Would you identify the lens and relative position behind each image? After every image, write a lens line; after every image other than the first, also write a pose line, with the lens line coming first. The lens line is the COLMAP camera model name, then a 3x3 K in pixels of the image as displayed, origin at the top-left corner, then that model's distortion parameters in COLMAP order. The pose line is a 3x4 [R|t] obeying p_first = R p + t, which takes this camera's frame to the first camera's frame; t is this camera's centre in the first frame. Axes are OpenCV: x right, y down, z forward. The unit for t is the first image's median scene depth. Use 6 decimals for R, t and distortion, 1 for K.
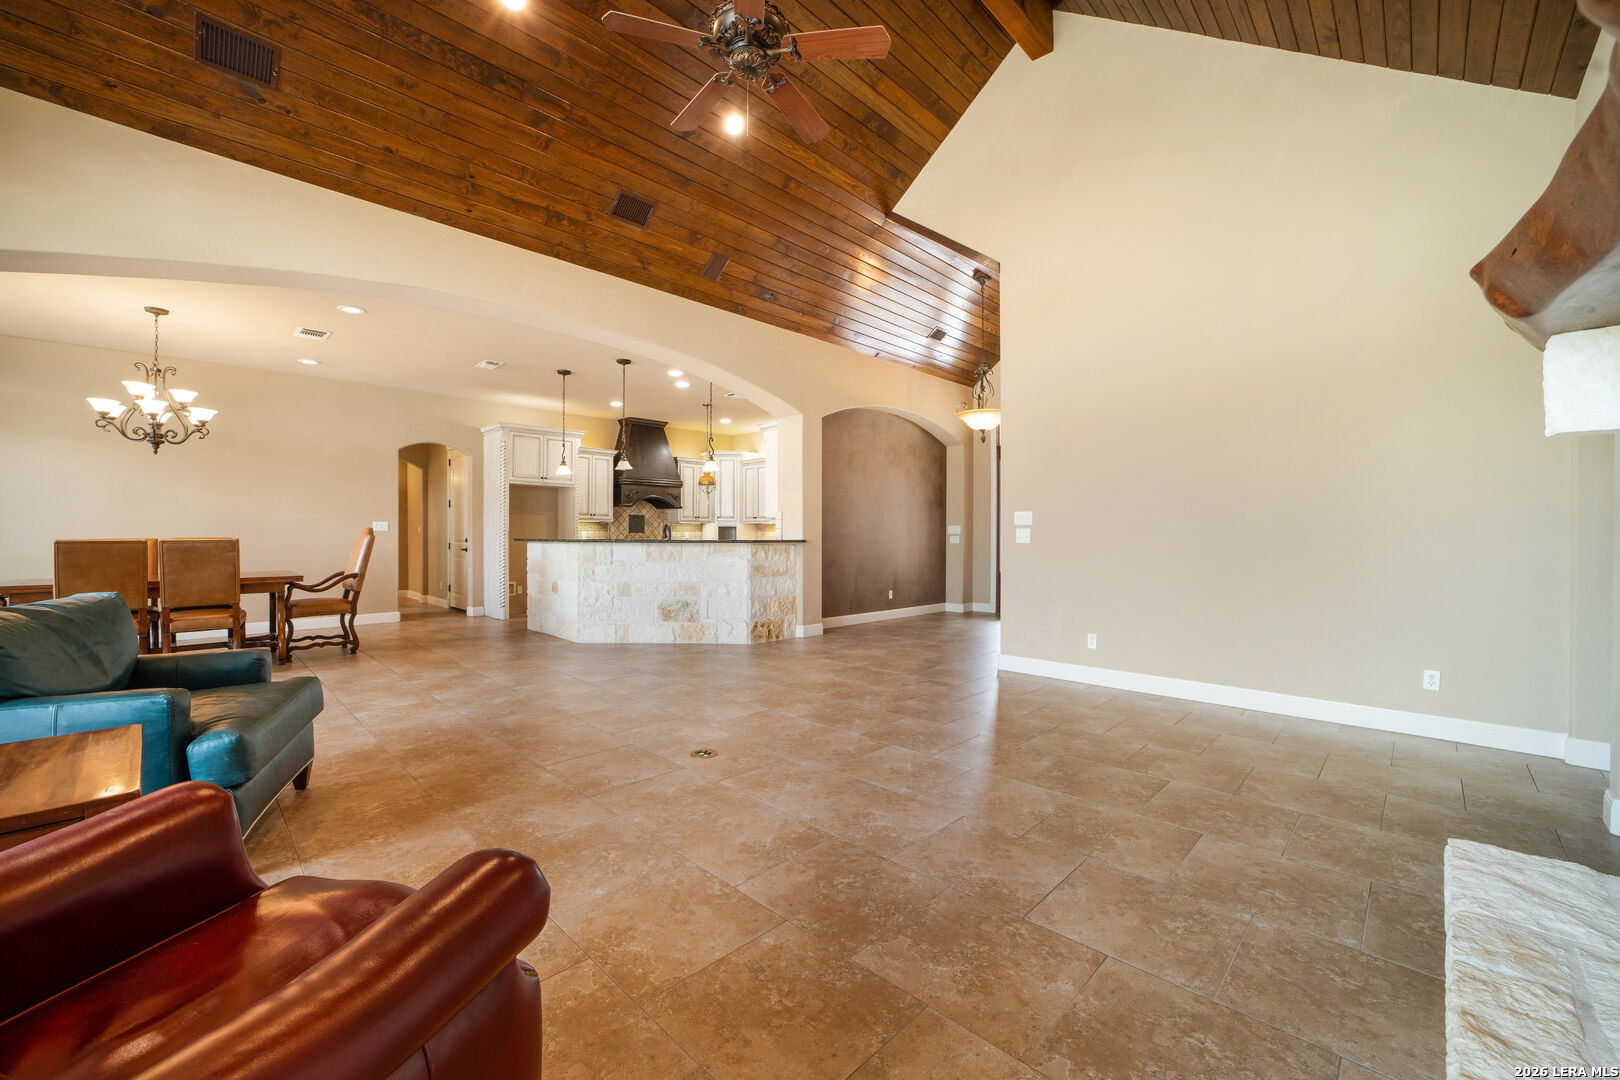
lens RADIAL K [[637.7, 0, 799.2], [0, 637.7, 531.7], [0, 0, 1]] dist [-0.020740, 0.003287]
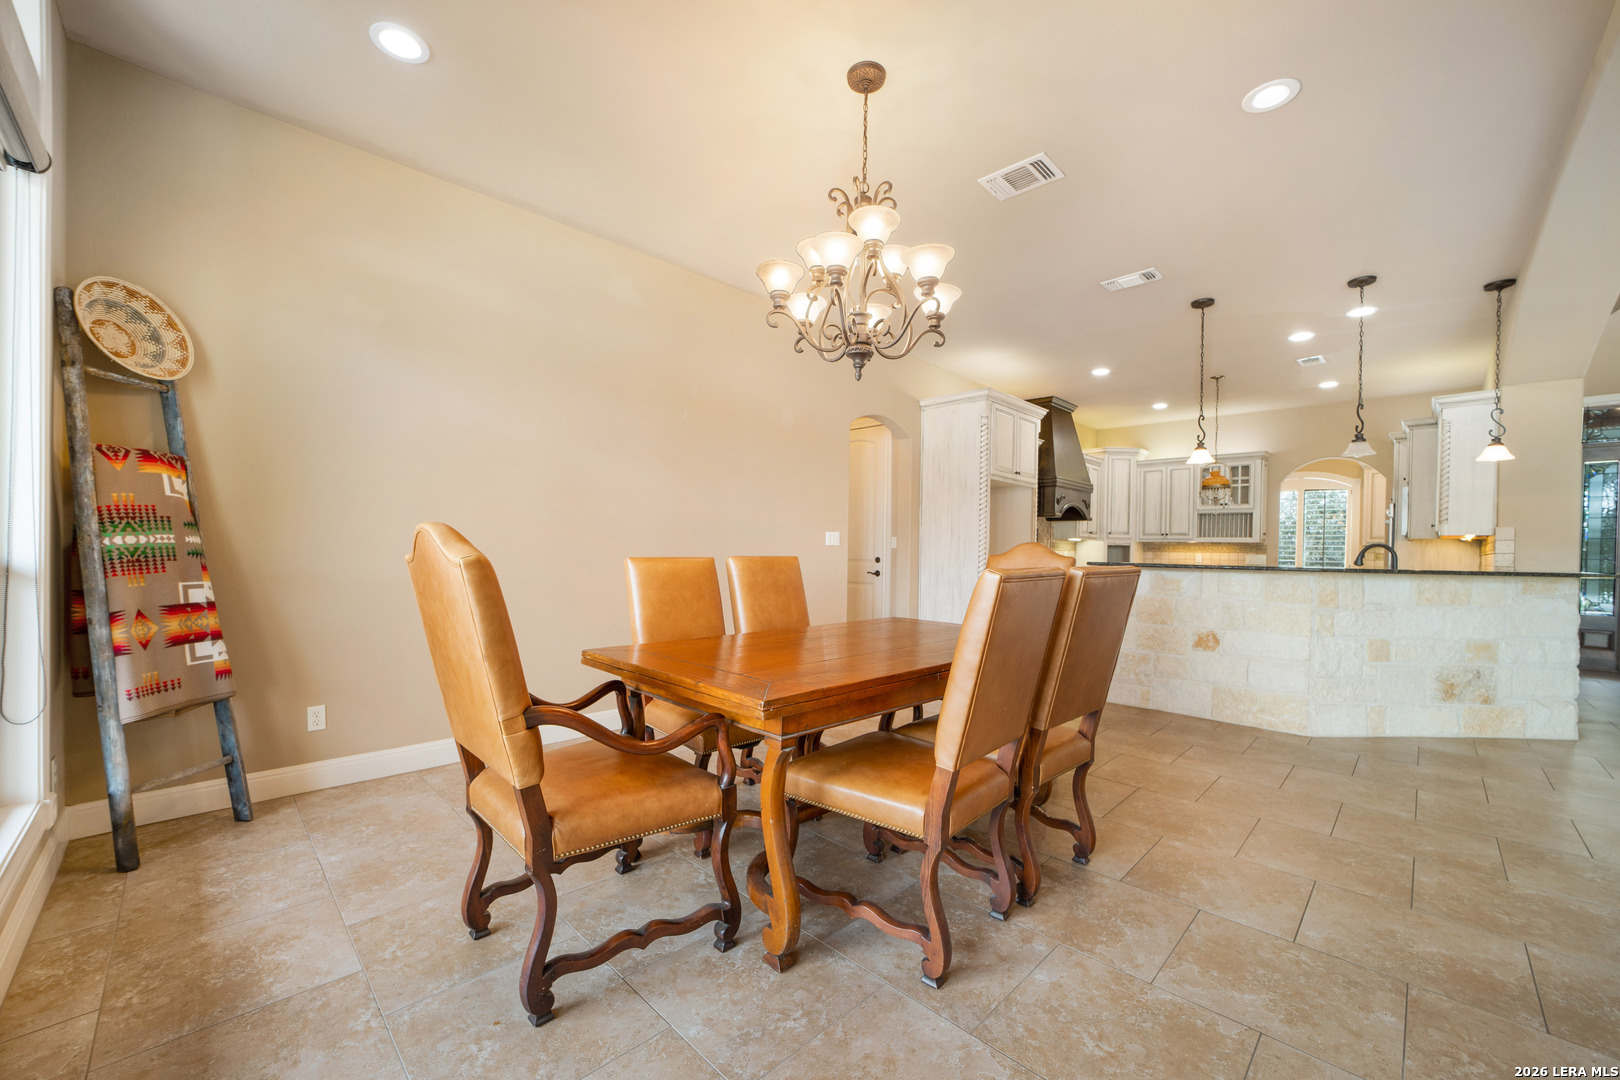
lens RADIAL K [[637.7, 0, 819.8], [0, 637.7, 558.3], [0, 0, 1]] dist [-0.020740, 0.003287]
pose [[0.999710, 0.017685, 0.016356, -1.025290], [-0.017959, 0.999698, 0.016768, 0.002449], [-0.016054, -0.017057, 0.999726, 0.500332]]
